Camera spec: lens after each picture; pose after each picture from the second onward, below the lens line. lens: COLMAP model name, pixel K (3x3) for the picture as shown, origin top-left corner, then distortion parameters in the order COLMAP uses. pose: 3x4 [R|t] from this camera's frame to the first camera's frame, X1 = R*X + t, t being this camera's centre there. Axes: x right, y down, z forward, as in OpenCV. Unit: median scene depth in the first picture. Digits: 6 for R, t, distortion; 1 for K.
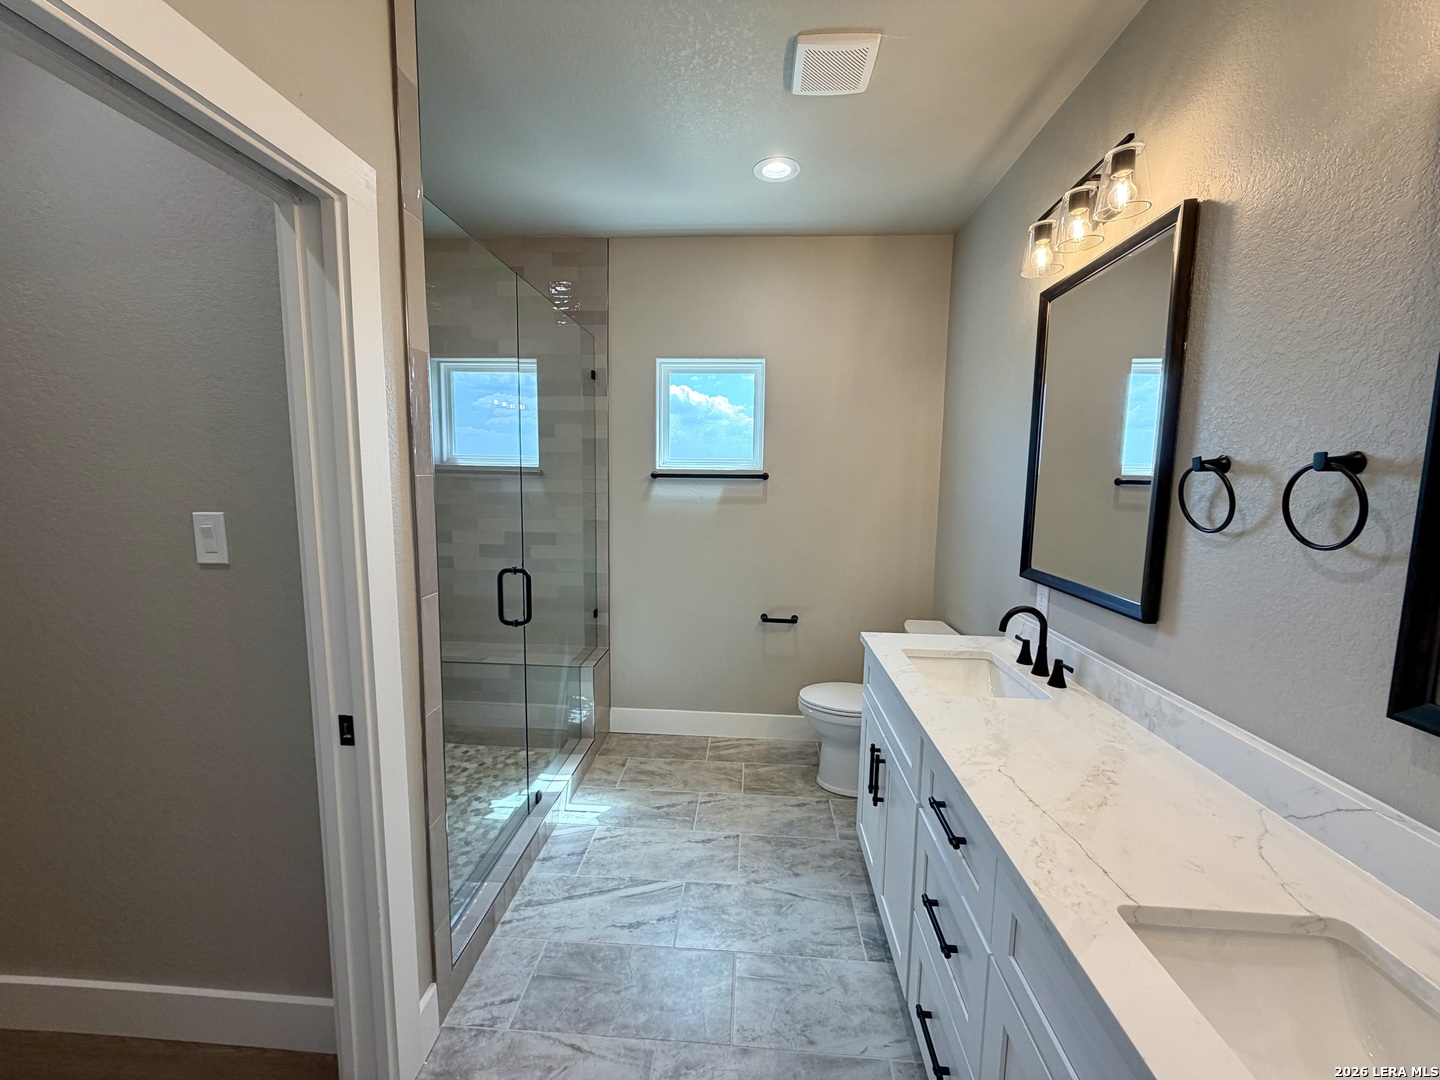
lens RADIAL K [[577.8, 0, 718.0], [0, 577.8, 541.8], [0, 0, 1]] dist [-0.000107, -0.000323]
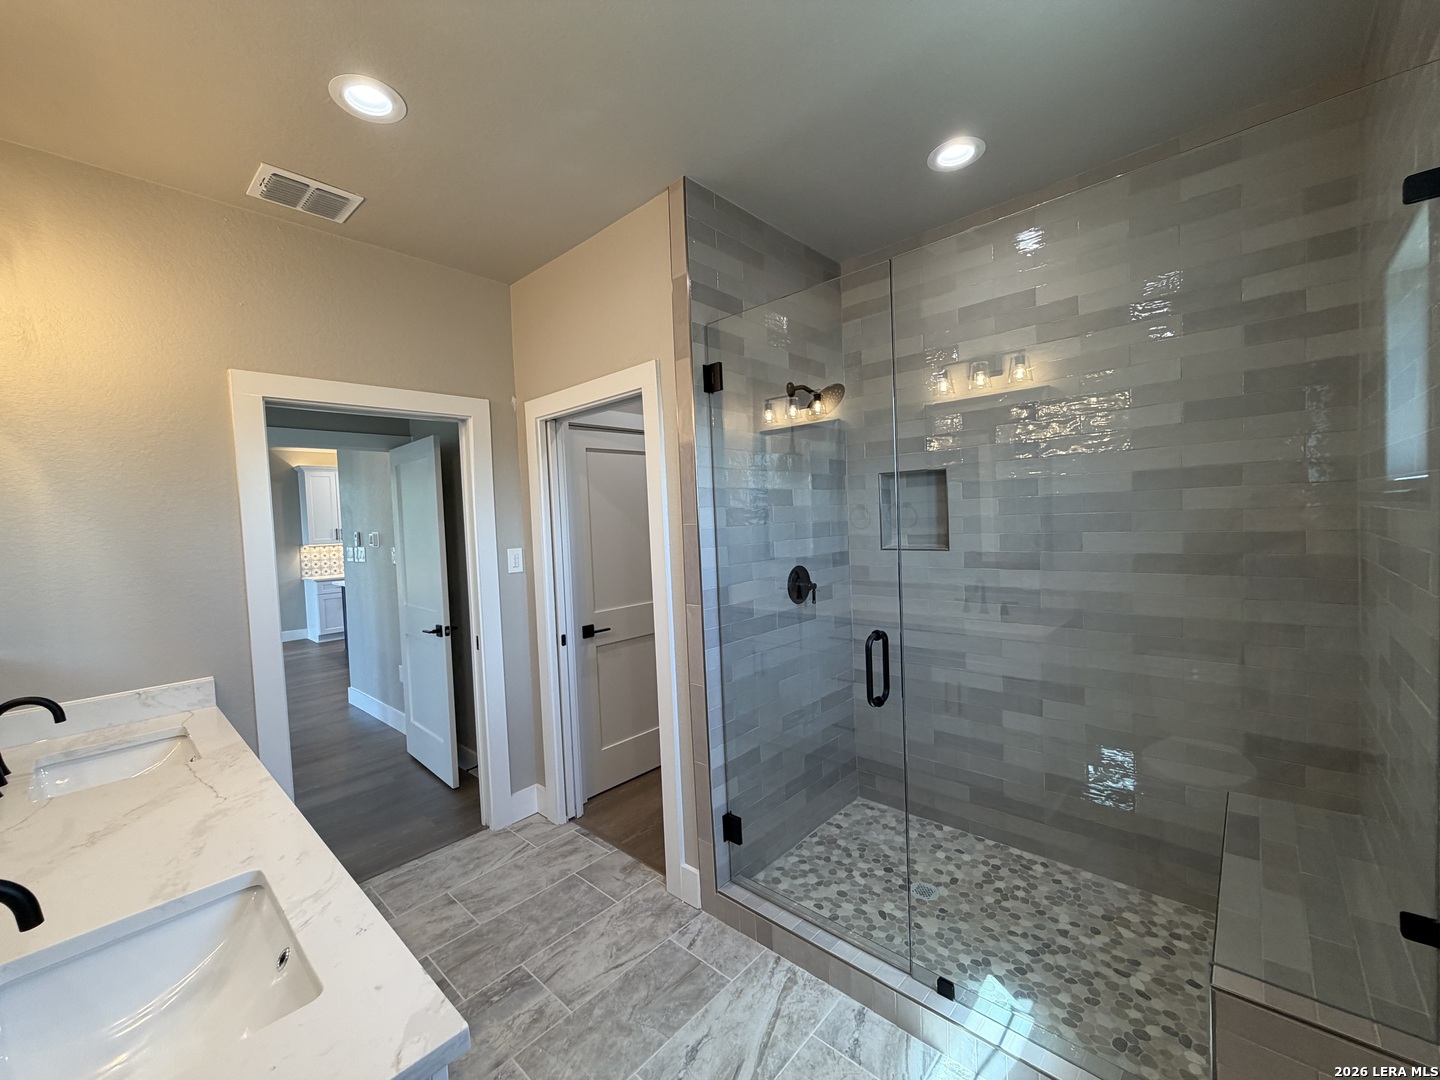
lens RADIAL K [[577.8, 0, 719.4], [0, 577.8, 537.0], [0, 0, 1]] dist [-0.000107, -0.000323]
pose [[-0.624211, 0.037889, -0.780336, 0.469205], [-0.058587, 0.993741, 0.095116, -0.171728], [0.779056, 0.105090, -0.618084, 1.501180]]
